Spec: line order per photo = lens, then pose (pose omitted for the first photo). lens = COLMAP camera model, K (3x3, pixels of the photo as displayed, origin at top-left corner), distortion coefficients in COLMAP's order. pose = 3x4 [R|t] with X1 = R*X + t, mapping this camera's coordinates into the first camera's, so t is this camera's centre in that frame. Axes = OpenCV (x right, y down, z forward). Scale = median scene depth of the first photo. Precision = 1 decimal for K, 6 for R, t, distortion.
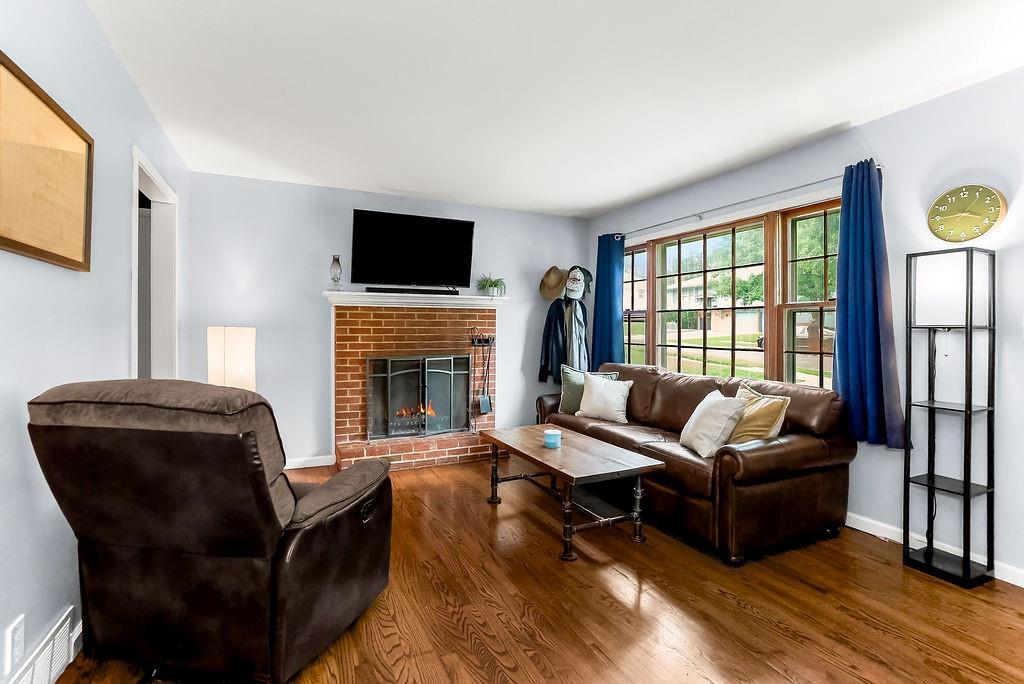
lens RADIAL K [[478.6, 0, 502.4], [0, 478.6, 339.0], [0, 0, 1]] dist [-0.020381, 0.003285]
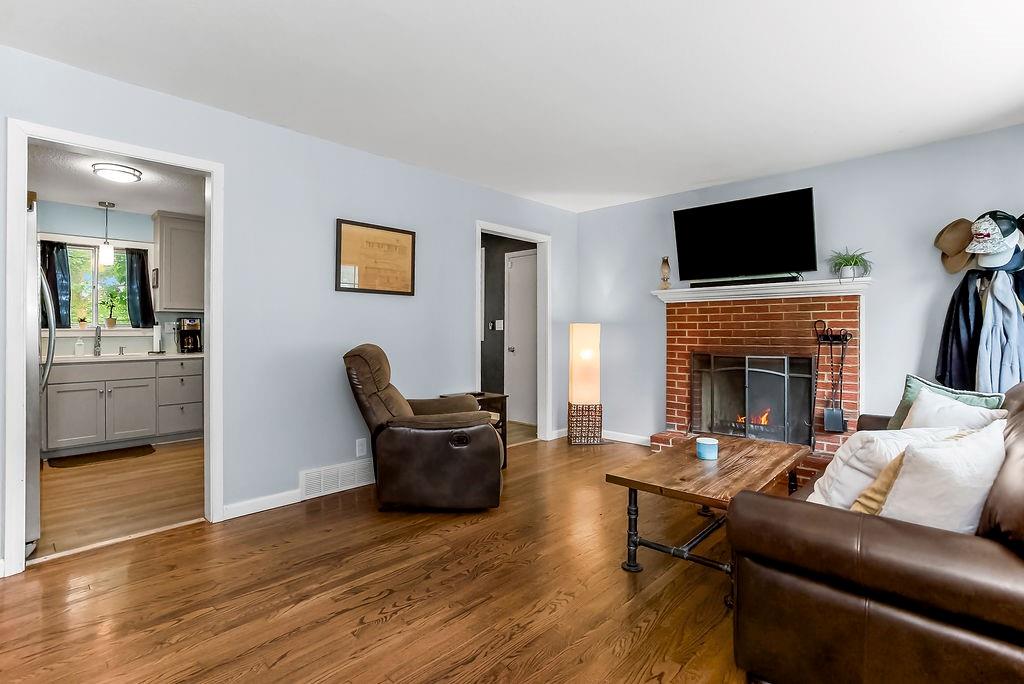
lens RADIAL K [[478.6, 0, 503.2], [0, 478.6, 333.9], [0, 0, 1]] dist [-0.020381, 0.003285]
pose [[0.361922, 0.003755, -0.932201, 0.512665], [-0.016223, 0.999866, -0.002270, 0.008973], [0.932067, 0.015945, 0.361935, 0.247883]]
